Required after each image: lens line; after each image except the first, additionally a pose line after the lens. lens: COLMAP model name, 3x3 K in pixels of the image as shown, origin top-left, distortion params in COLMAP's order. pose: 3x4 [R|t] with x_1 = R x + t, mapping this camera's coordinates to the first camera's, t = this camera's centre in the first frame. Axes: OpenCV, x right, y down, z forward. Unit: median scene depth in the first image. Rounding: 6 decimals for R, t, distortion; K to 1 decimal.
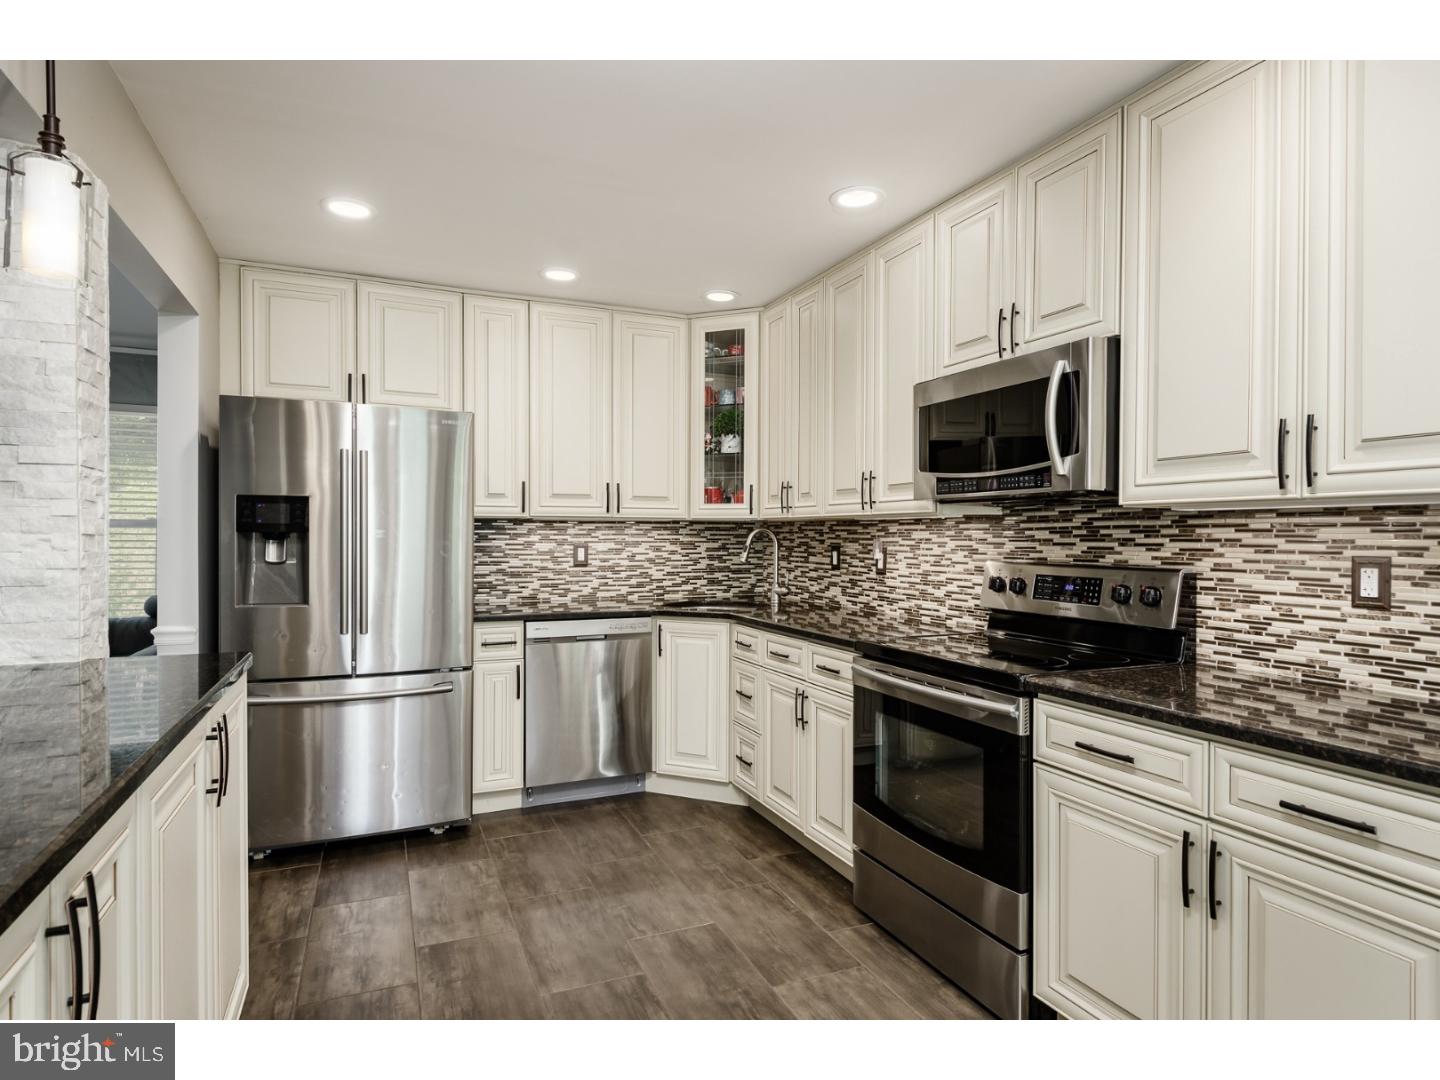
lens RADIAL K [[795.7, 0, 713.5], [0, 795.7, 543.0], [0, 0, 1]] dist [0.034003, -0.004159]
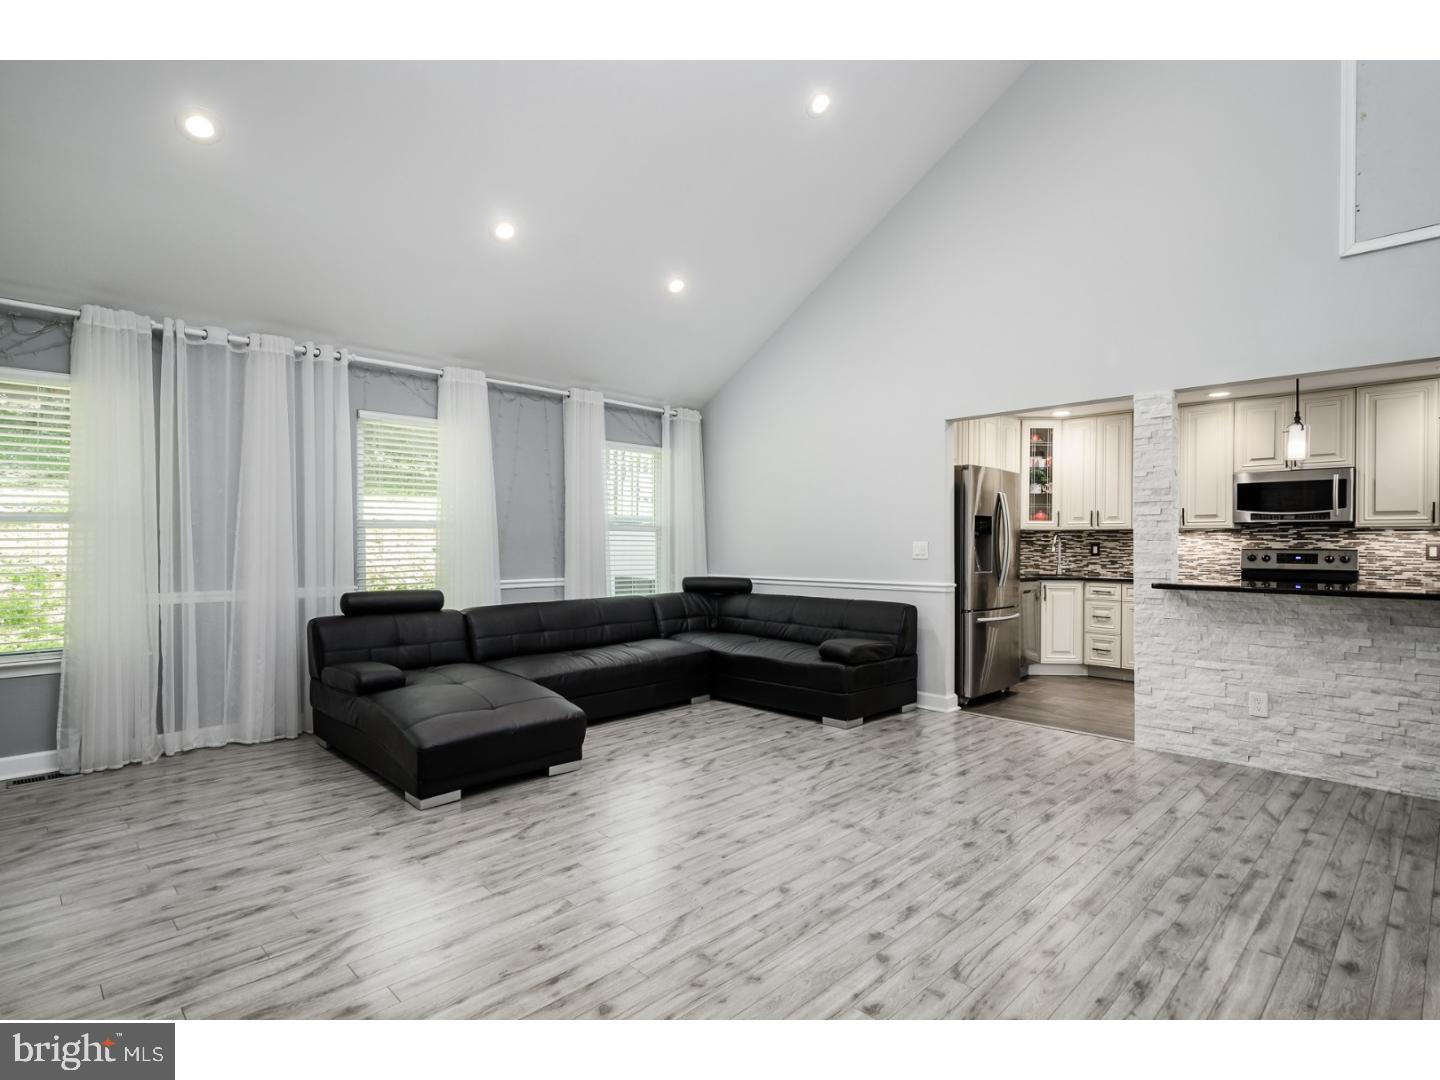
lens RADIAL K [[724.2, 0, 719.9], [0, 724.2, 543.6], [0, 0, 1]] dist [0.017718, -0.004462]
pose [[0.928788, 0.000992, 0.370611, -1.811719], [0.001819, 0.999972, -0.007235, 0.019754], [-0.370608, 0.007394, 0.928760, -0.409869]]
